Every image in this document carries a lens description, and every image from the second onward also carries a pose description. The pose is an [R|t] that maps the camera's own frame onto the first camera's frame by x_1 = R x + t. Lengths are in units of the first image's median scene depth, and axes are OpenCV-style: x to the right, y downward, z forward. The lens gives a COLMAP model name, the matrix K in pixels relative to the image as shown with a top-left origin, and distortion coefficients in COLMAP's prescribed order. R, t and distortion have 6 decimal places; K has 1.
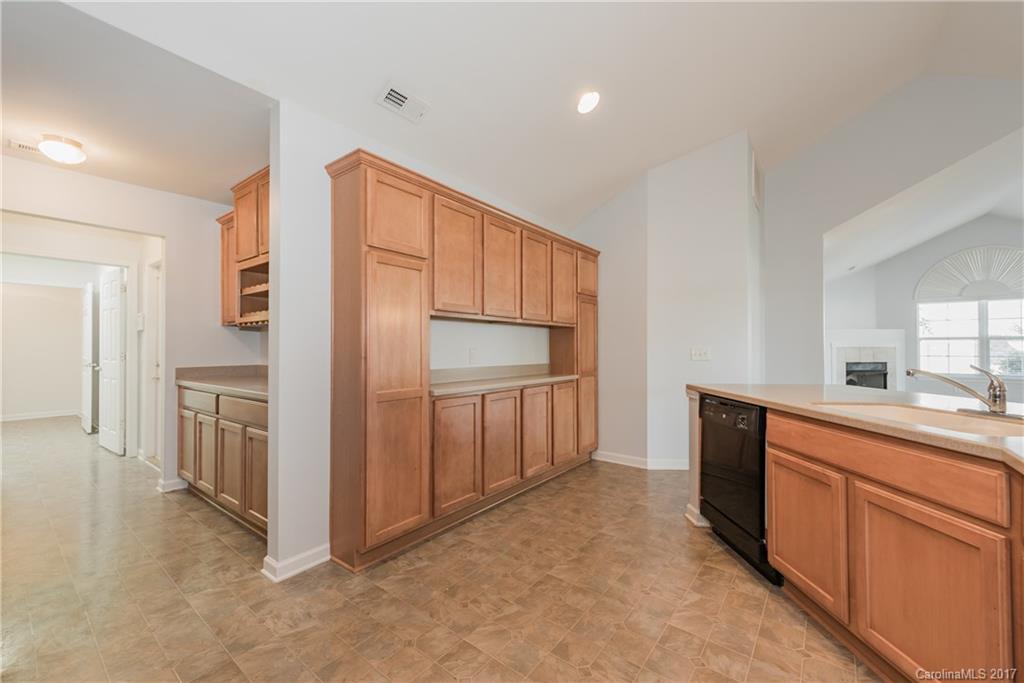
lens RADIAL K [[398.0, 0, 514.1], [0, 398.0, 345.7], [0, 0, 1]] dist [0.004161, -0.001020]
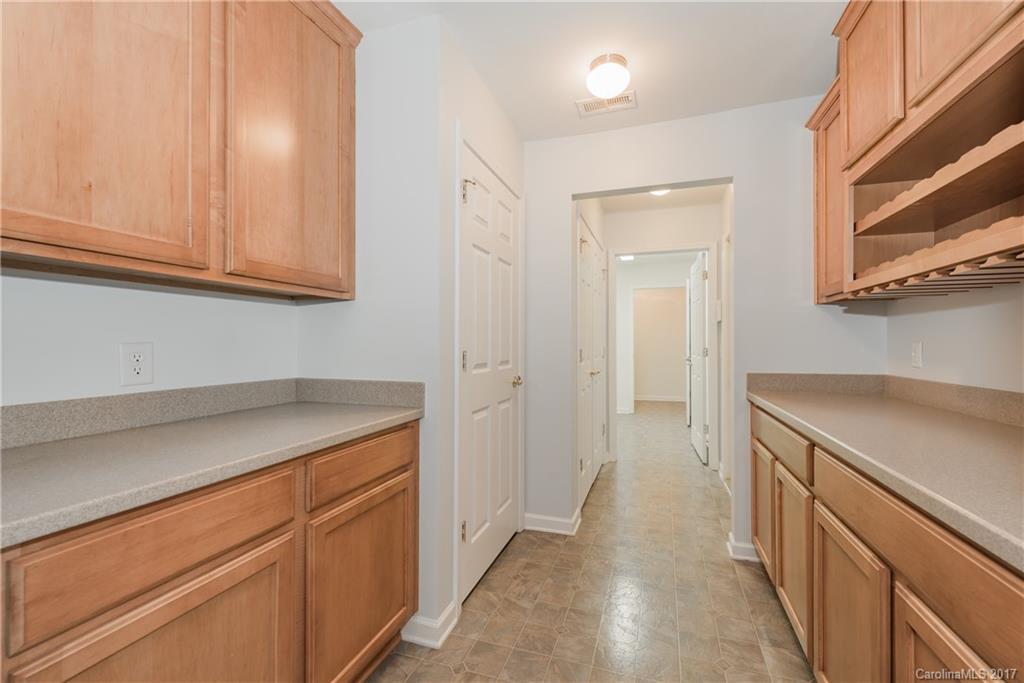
lens RADIAL K [[437.7, 0, 518.9], [0, 437.7, 341.5], [0, 0, 1]] dist [0.002519, 0.000105]
pose [[0.341974, -0.002498, -0.939706, -0.212489], [0.009290, 0.999957, 0.000723, -0.000110], [0.939663, -0.008977, 0.341983, 0.283125]]
